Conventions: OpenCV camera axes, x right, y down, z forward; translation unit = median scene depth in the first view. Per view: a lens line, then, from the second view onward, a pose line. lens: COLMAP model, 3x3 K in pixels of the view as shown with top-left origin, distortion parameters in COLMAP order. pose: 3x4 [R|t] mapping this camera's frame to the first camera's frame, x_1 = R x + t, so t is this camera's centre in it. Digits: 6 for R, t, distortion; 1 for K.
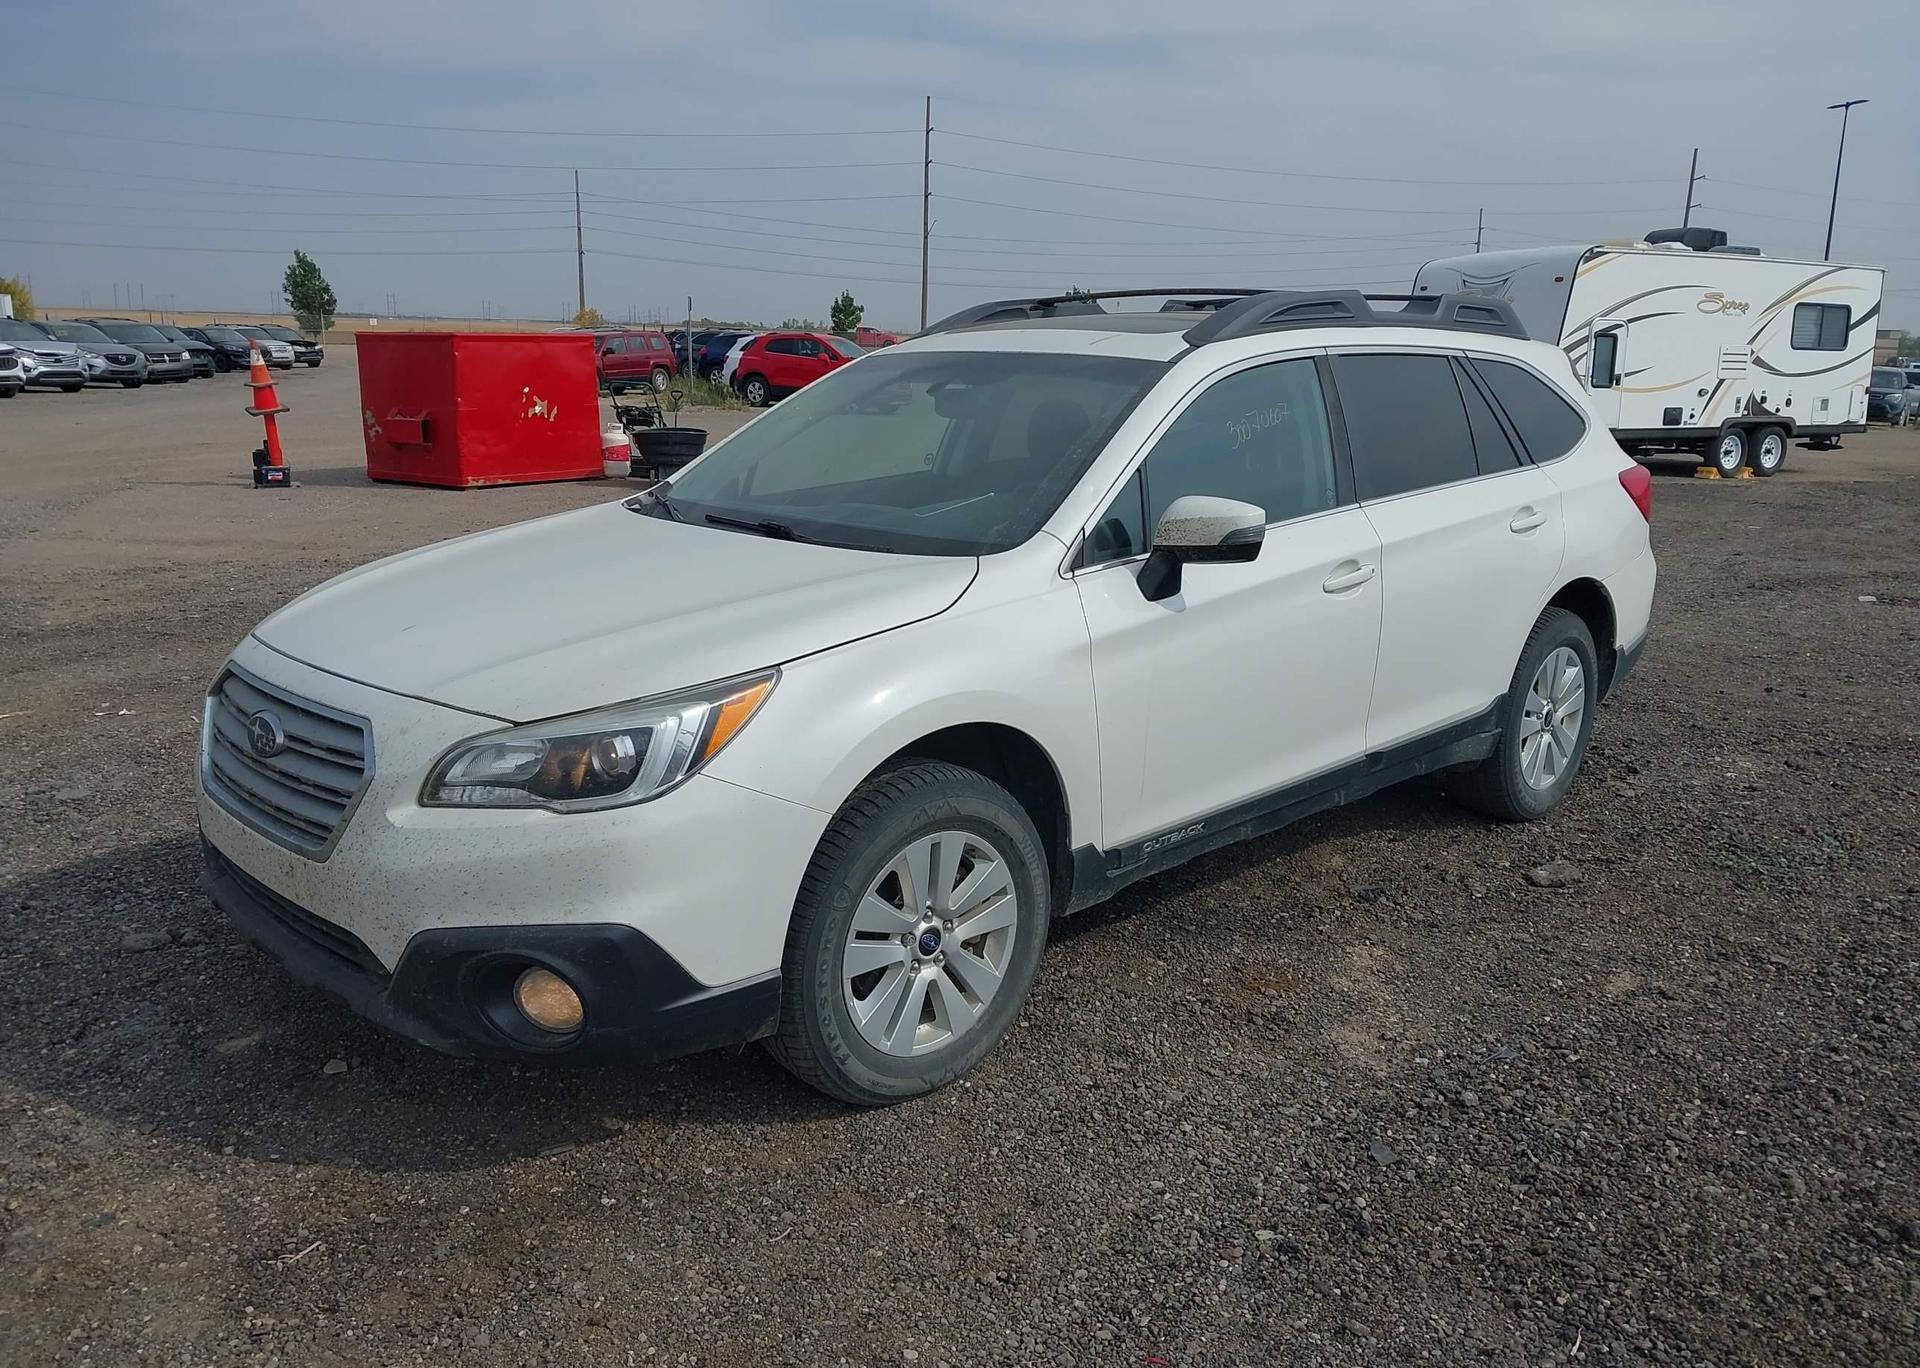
lens RADIAL K [[1739.1, 0, 930.9], [0, 1739.1, 690.2], [0, 0, 1]] dist [-0.001737, -0.012004]
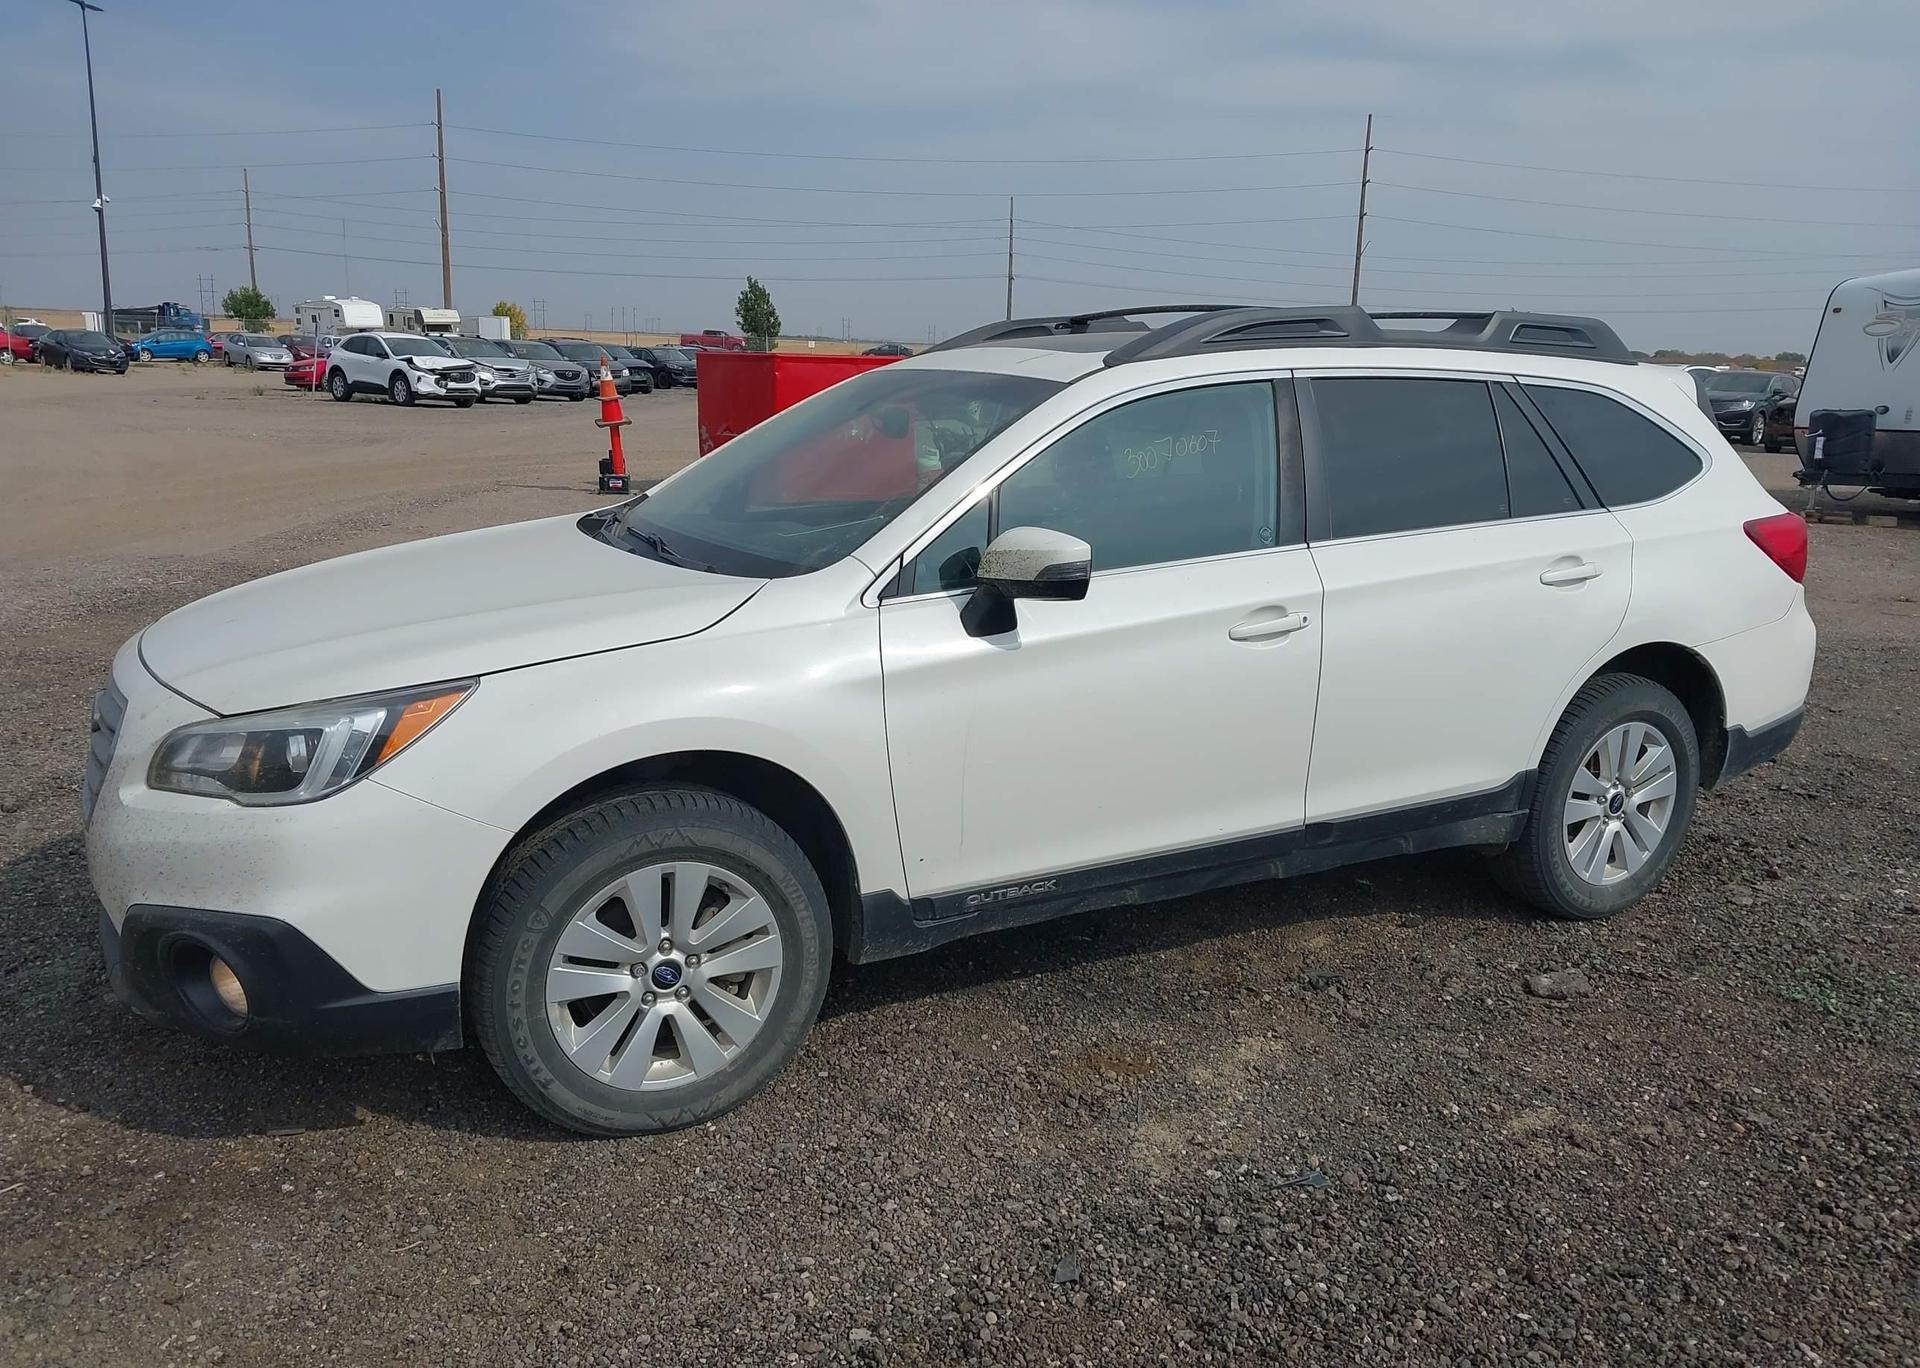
lens RADIAL K [[1724.4, 0, 1046.4], [0, 1724.4, 683.6], [0, 0, 1]] dist [0.002698, -0.001856]
pose [[0.952701, 0.064708, -0.296941, 0.424932], [-0.069996, 0.997521, -0.007199, -0.021549], [0.295739, 0.027643, 0.954869, 0.126602]]
